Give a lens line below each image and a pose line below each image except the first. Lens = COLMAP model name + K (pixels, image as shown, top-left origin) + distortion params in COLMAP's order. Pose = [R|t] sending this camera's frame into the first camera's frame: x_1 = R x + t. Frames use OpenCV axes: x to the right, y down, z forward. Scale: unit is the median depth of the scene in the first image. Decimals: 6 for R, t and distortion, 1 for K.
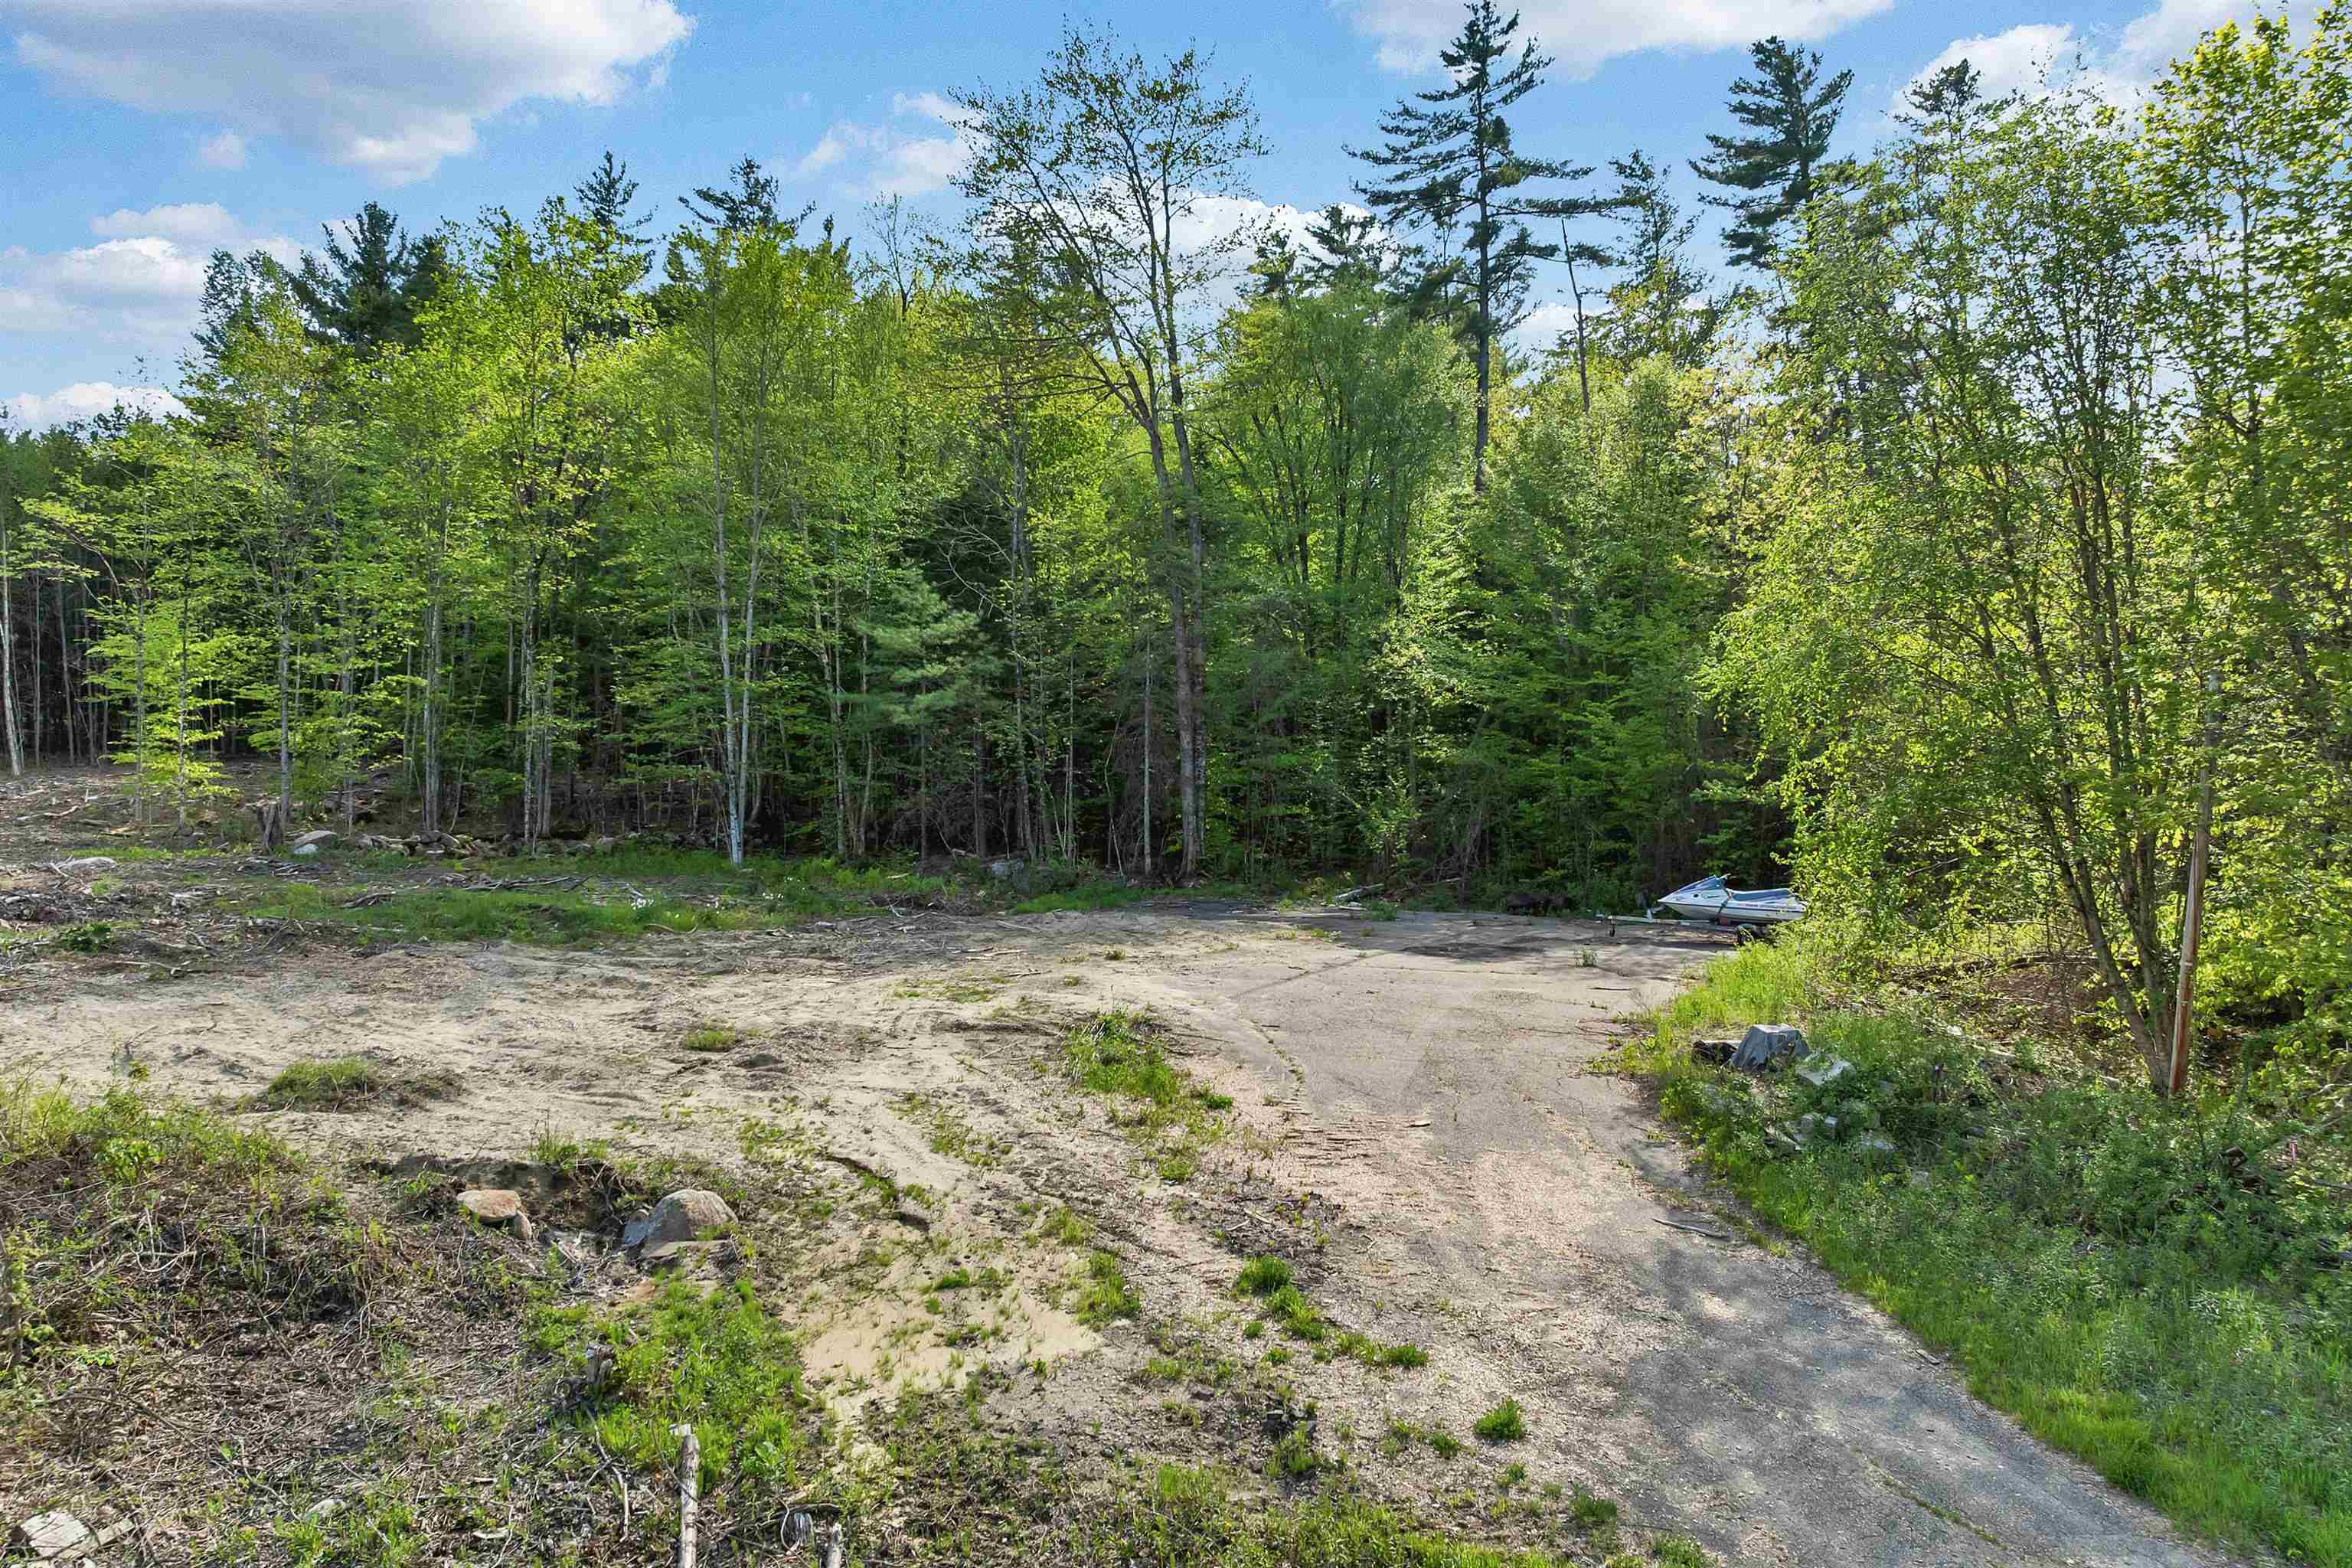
lens RADIAL K [[1686.5, 0, 1181.8], [0, 1686.5, 781.1], [0, 0, 1]] dist [-0.029357, -0.020811]
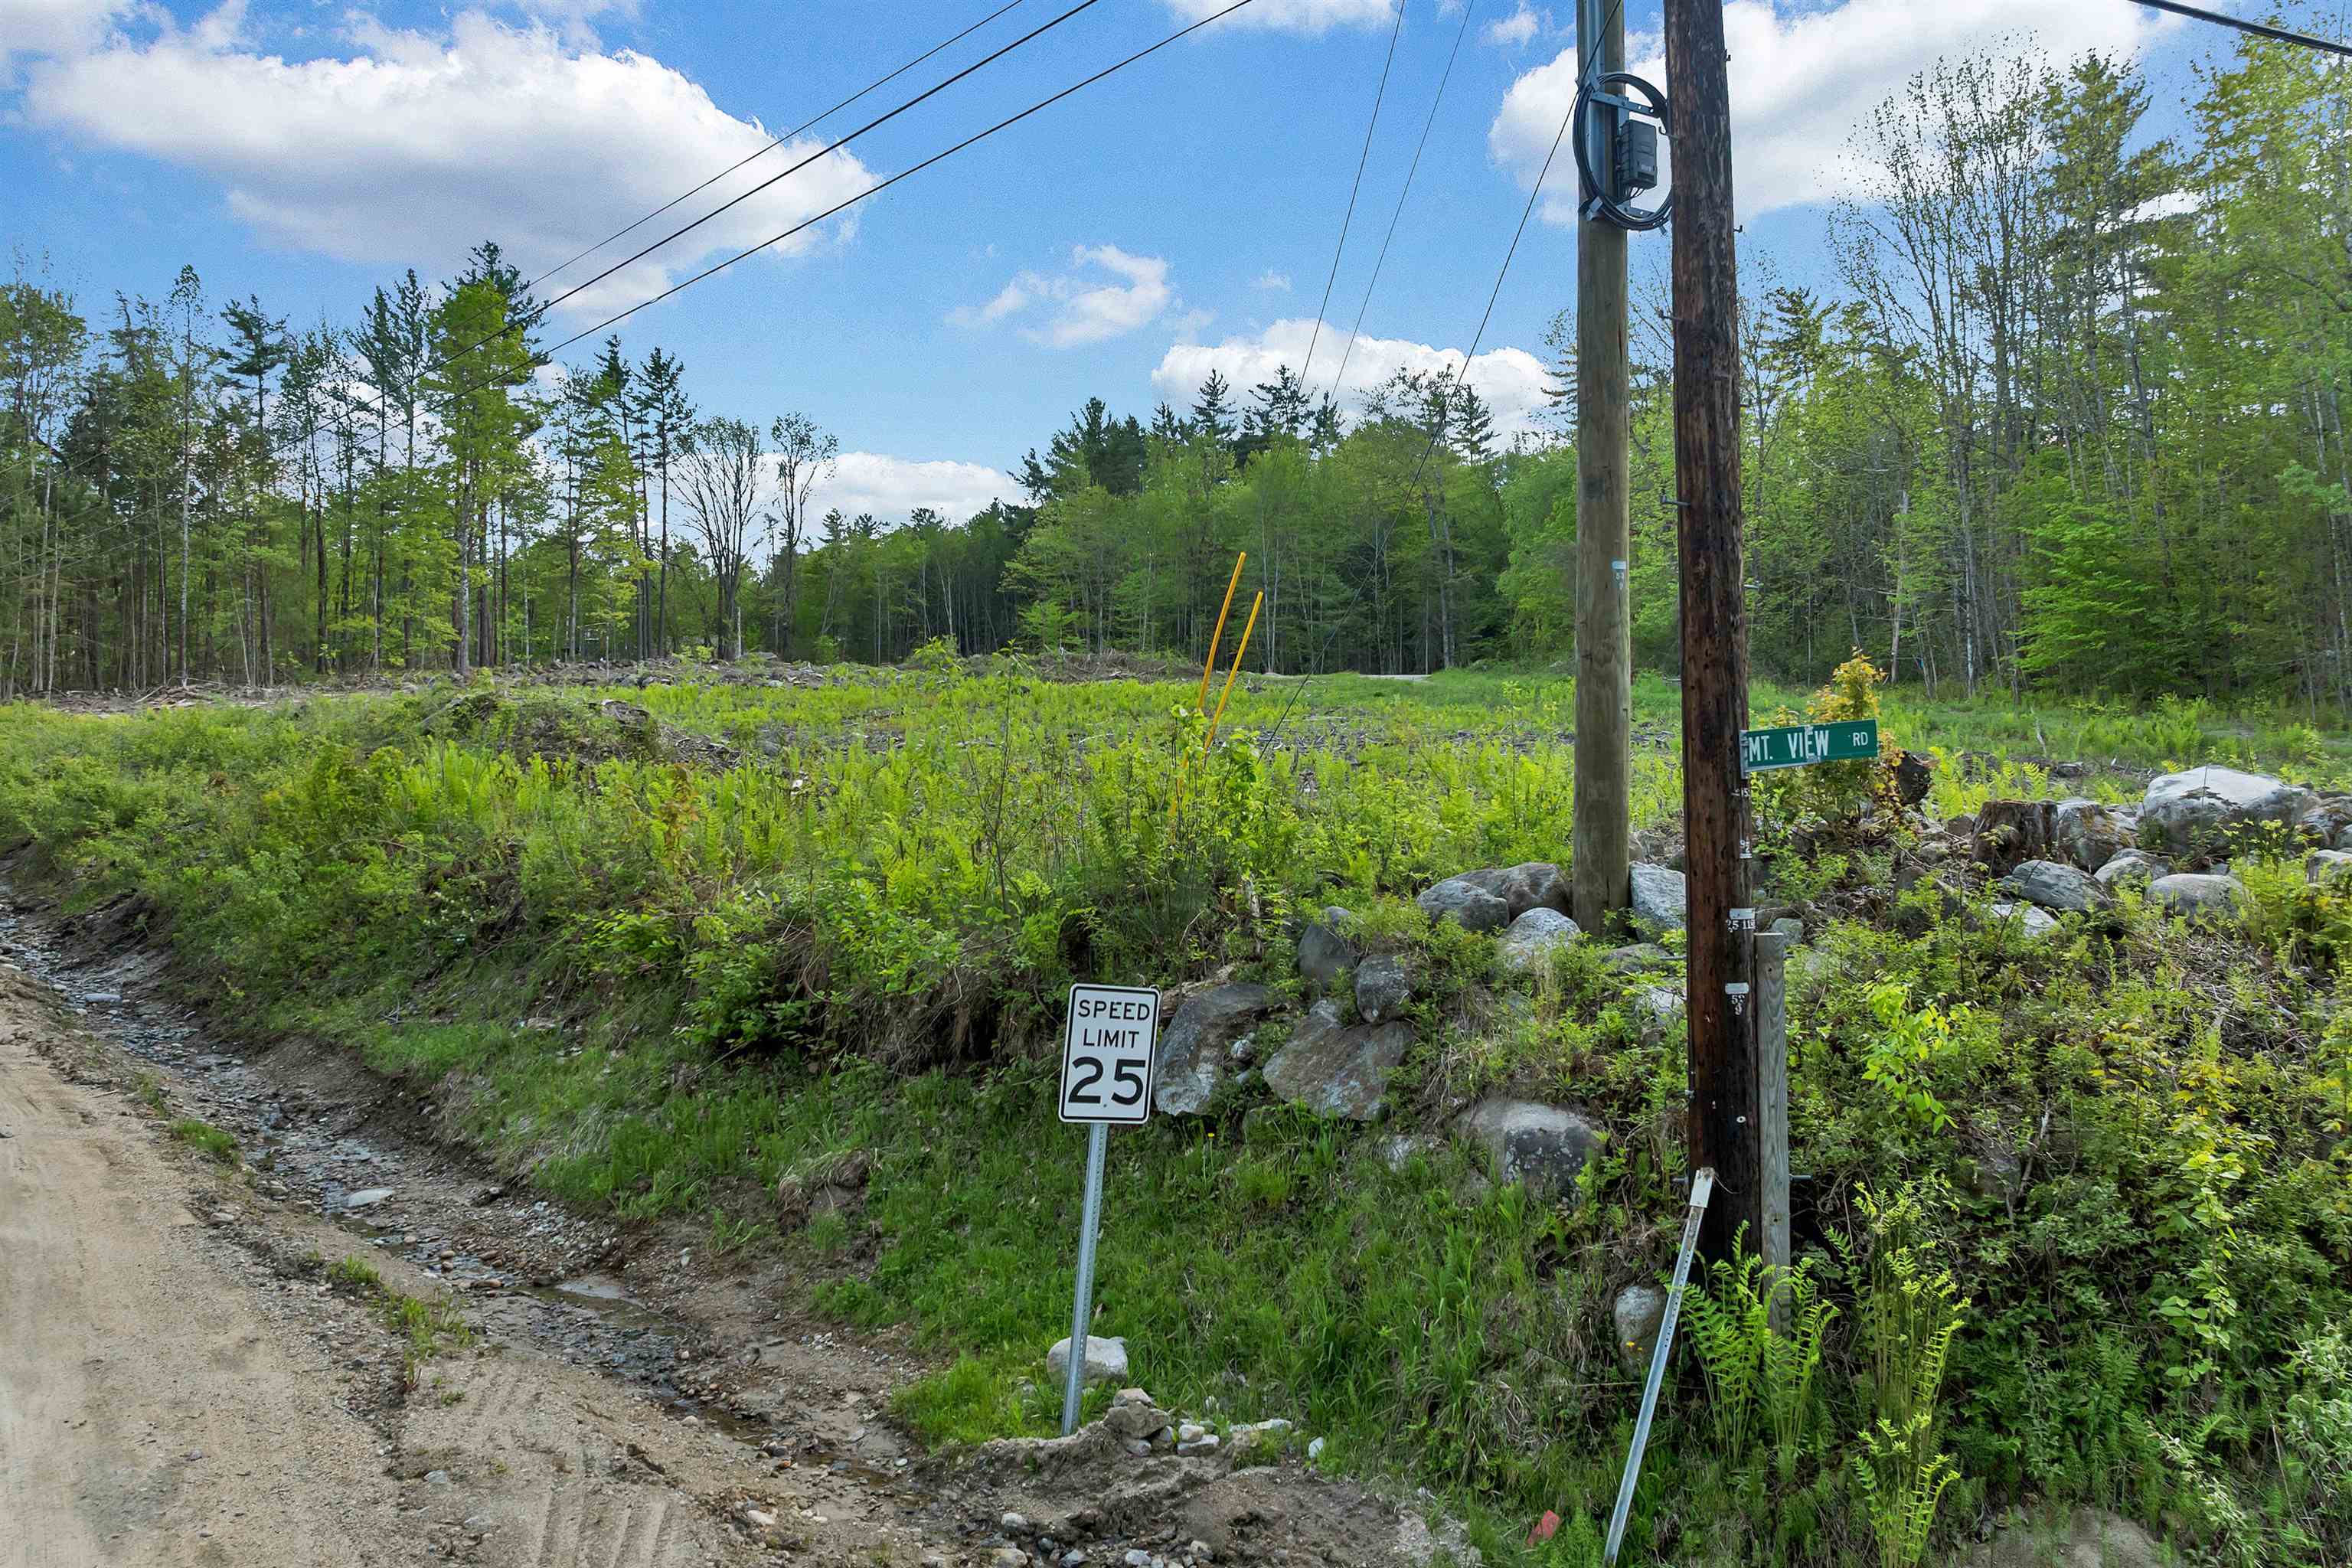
lens RADIAL K [[1686.5, 0, 1181.8], [0, 1686.5, 781.1], [0, 0, 1]] dist [-0.029357, -0.020811]
pose [[0.949092, -0.017174, -0.314530, 0.242049], [0.015327, 0.999848, -0.008346, 0.128075], [0.314626, 0.003101, 0.949211, -0.910670]]
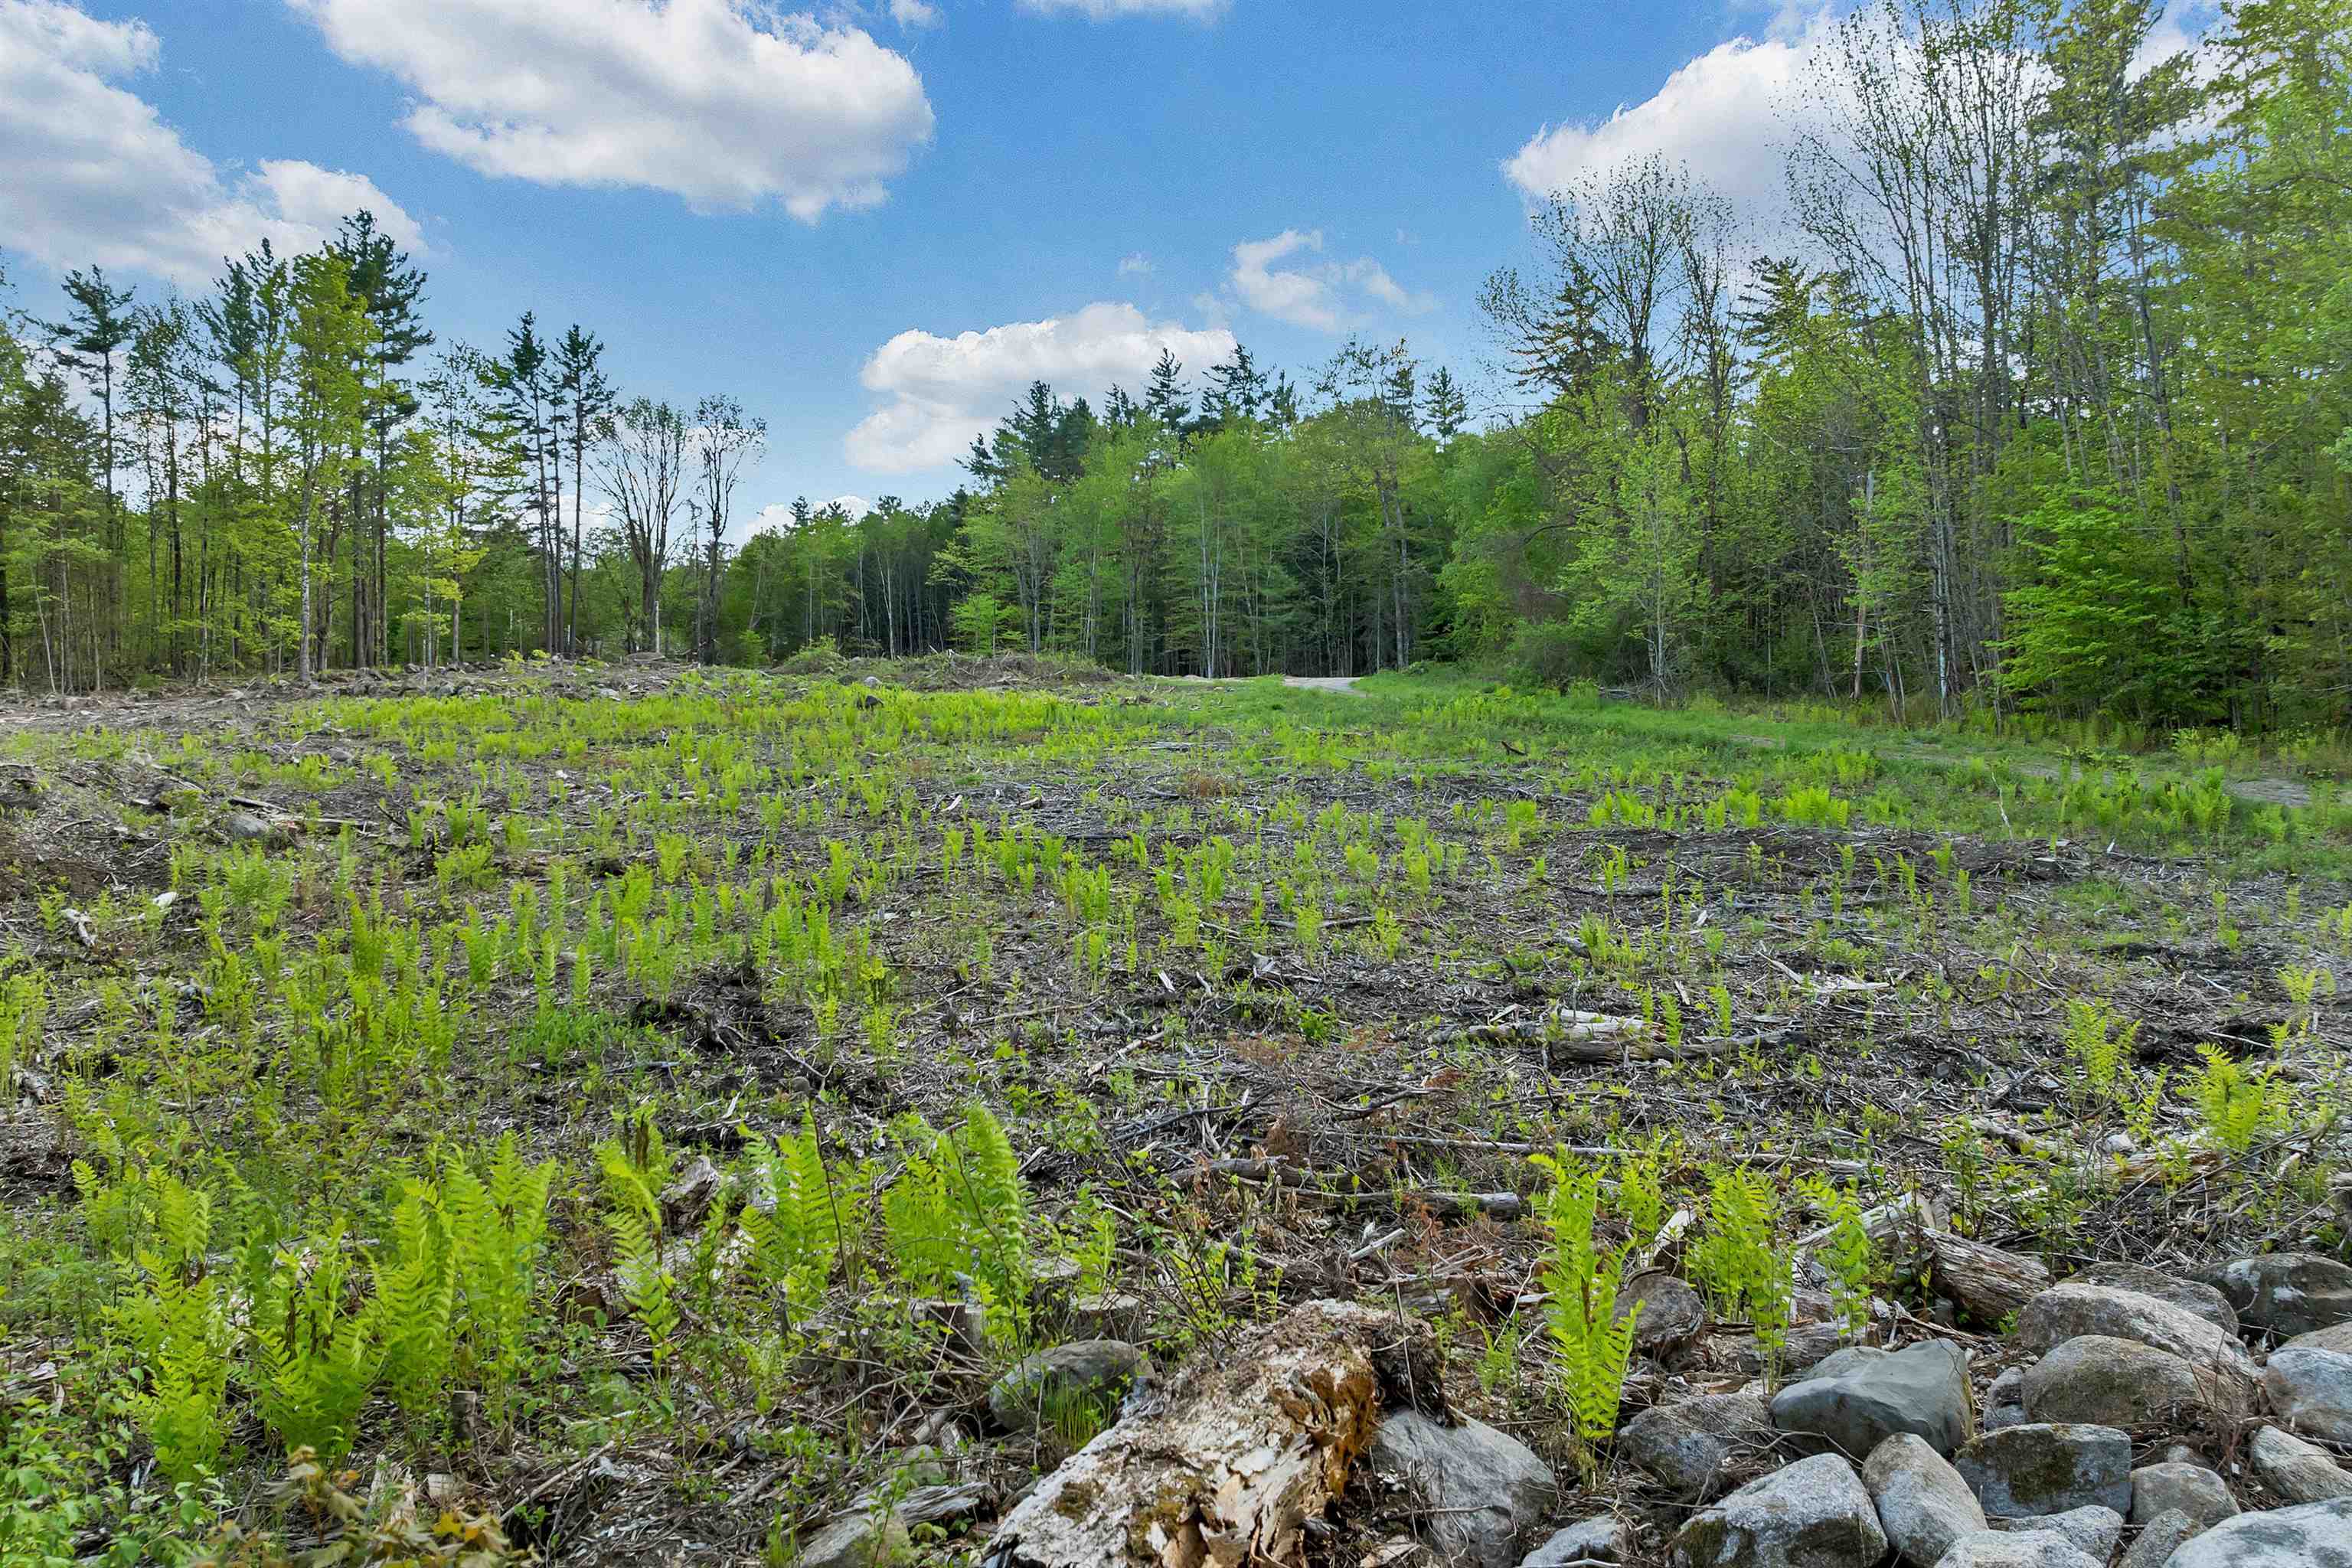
lens RADIAL K [[1686.5, 0, 1181.8], [0, 1686.5, 781.1], [0, 0, 1]] dist [-0.029357, -0.020811]
pose [[0.947543, -0.014888, -0.319281, 0.268197], [0.015176, 0.999884, -0.001586, 0.111587], [0.319267, -0.003342, 0.947659, -0.786220]]
